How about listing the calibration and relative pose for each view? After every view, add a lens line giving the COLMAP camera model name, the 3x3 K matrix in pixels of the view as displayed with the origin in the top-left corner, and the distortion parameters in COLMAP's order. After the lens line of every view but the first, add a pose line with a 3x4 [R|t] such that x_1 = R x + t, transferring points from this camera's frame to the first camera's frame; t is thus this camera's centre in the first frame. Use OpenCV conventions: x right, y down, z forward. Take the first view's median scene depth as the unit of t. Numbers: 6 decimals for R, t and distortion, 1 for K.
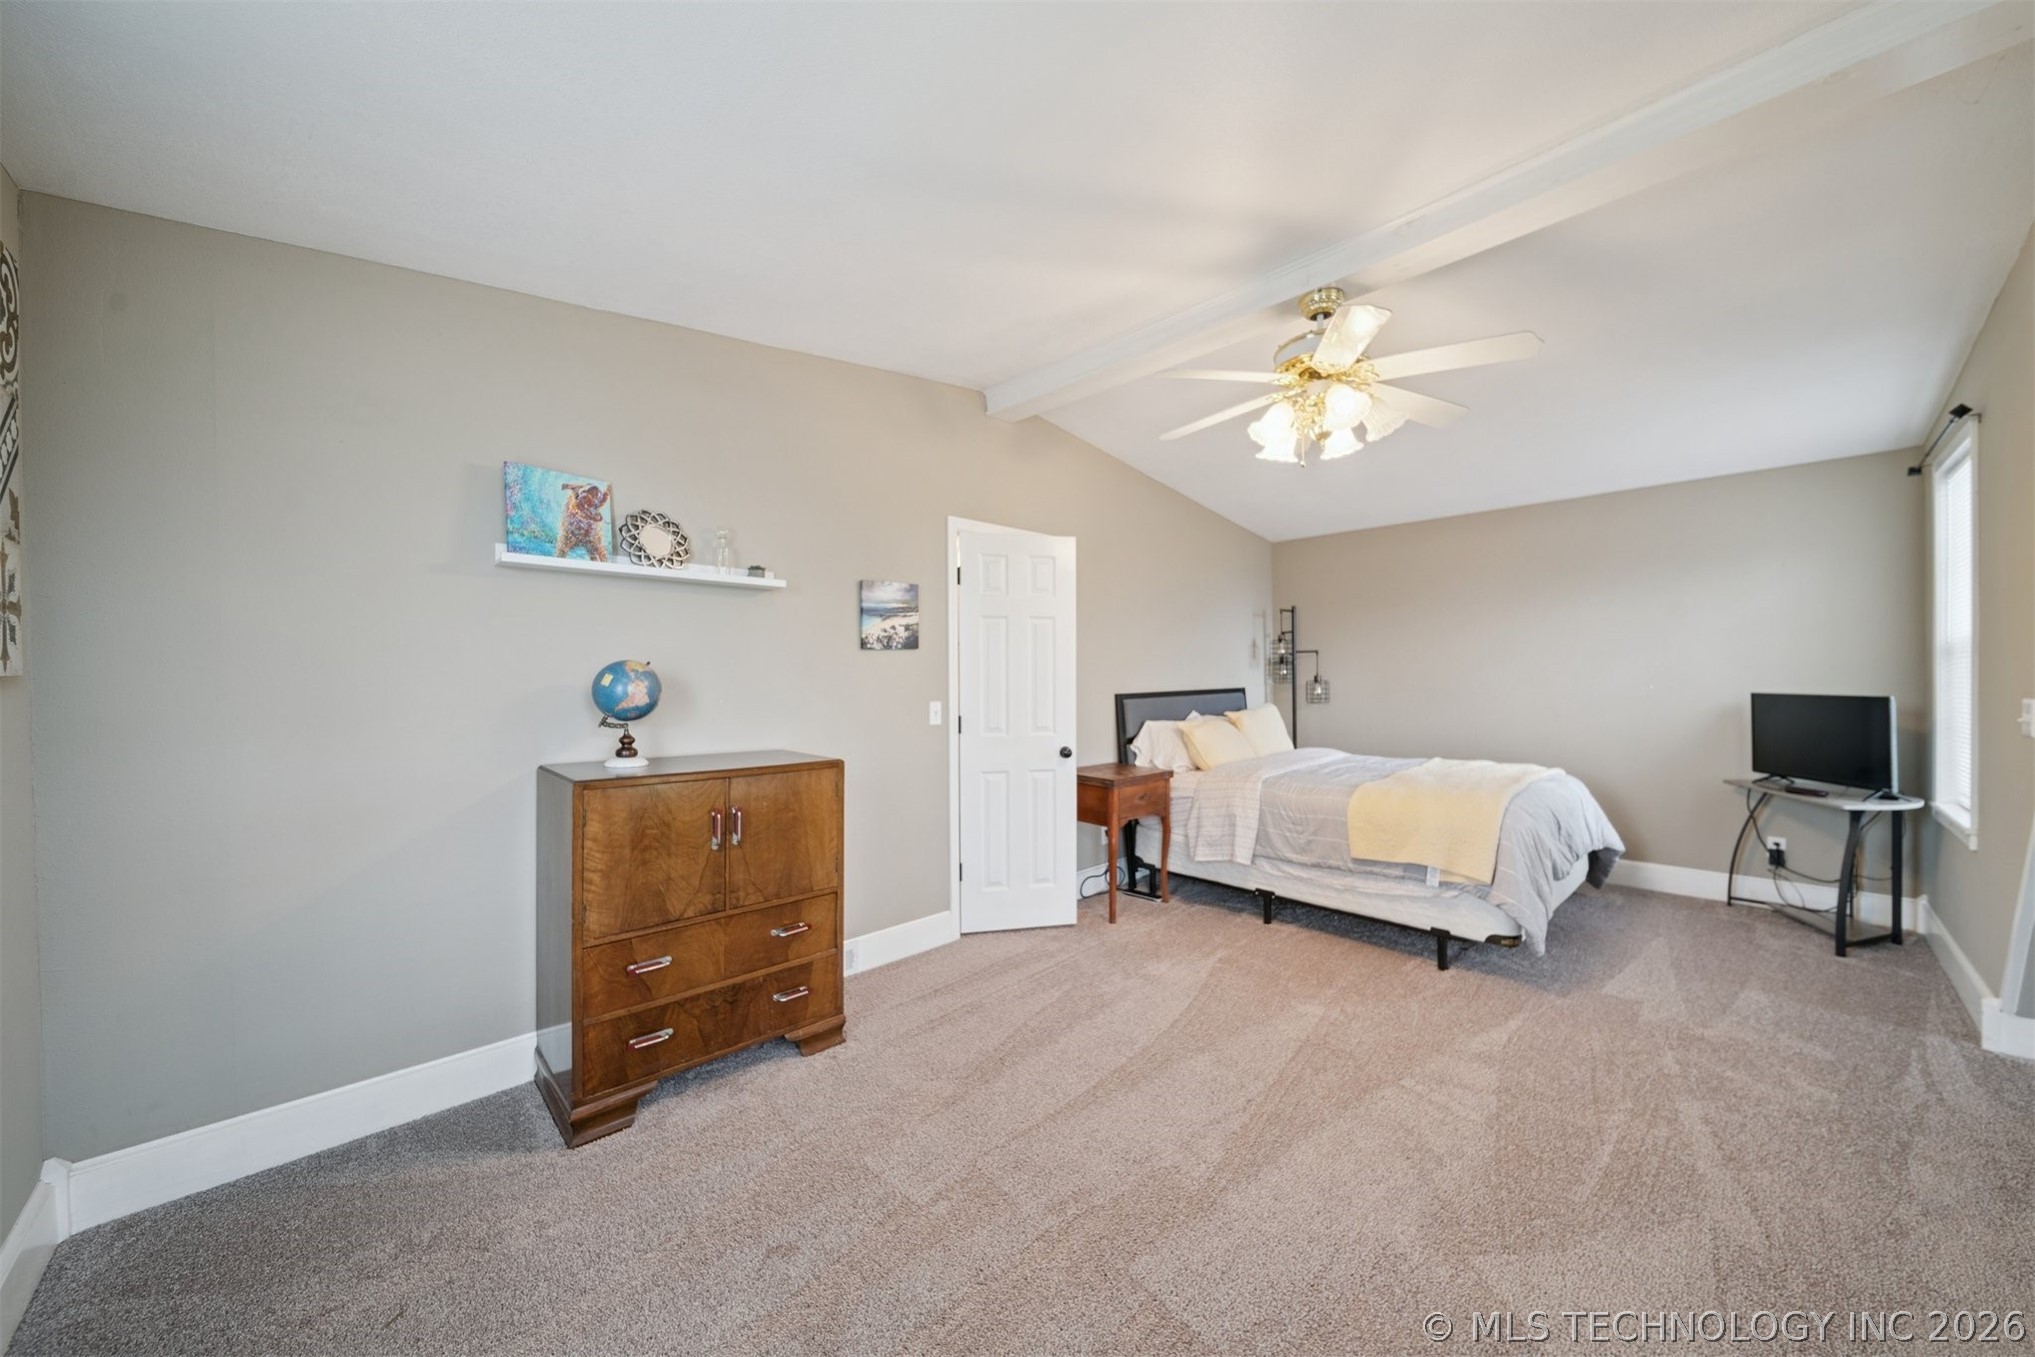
lens RADIAL K [[727.7, 0, 1025.4], [0, 727.7, 684.0], [0, 0, 1]] dist [0.000063, 0.000007]
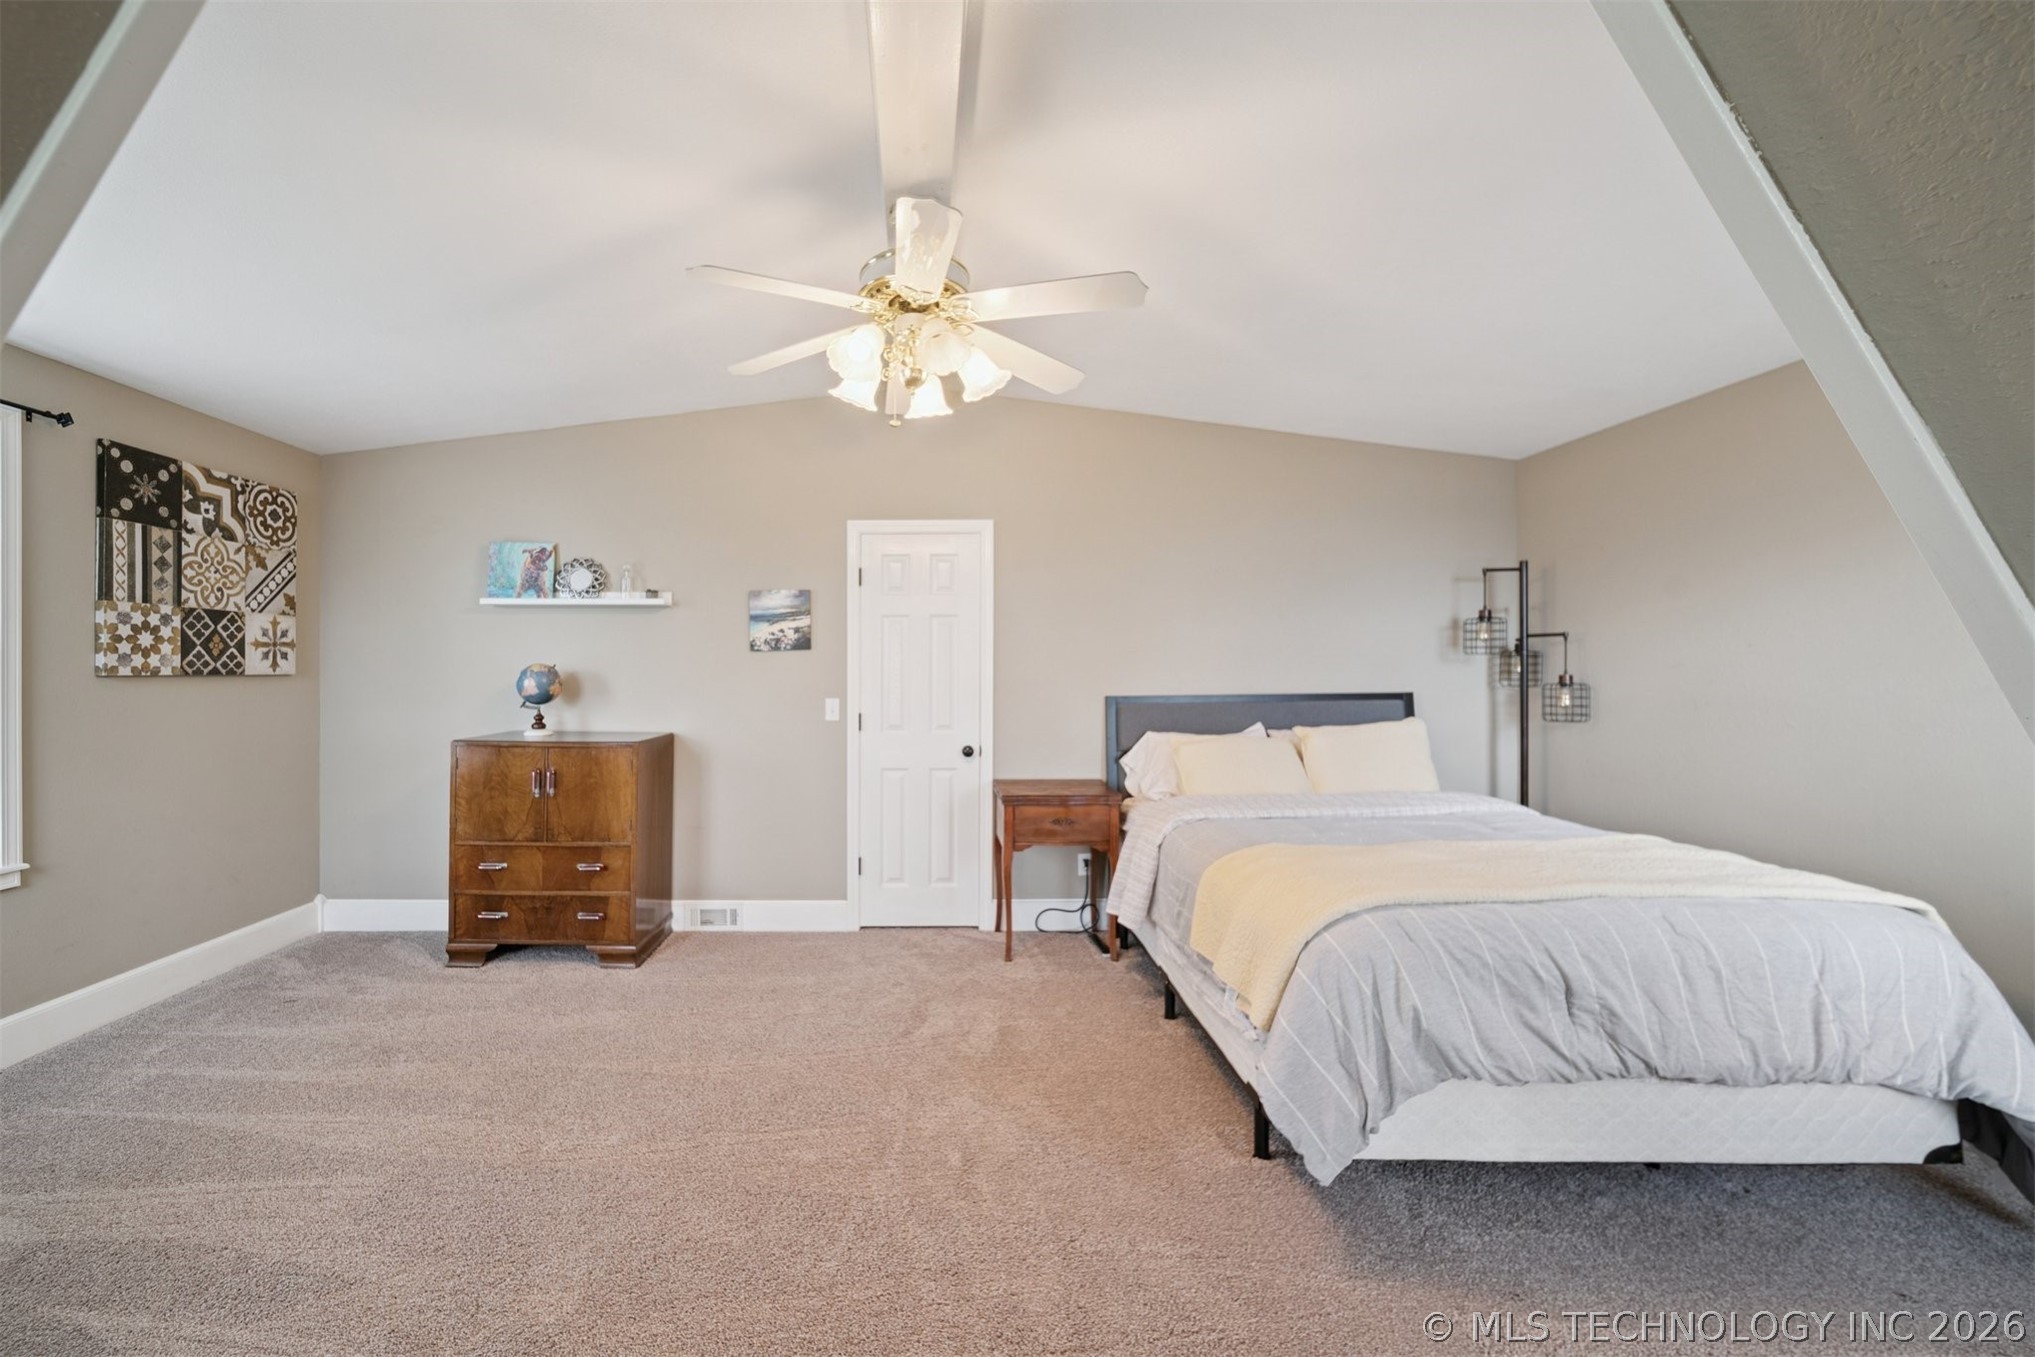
lens RADIAL K [[779.8, 0, 1017.5], [0, 779.8, 678.5], [0, 0, 1]] dist [-0.000215, -0.000007]
pose [[0.704368, 0.007619, -0.709795, 0.948042], [-0.008882, 0.999959, 0.001920, -0.010441], [0.709780, 0.004952, 0.704406, 0.429186]]
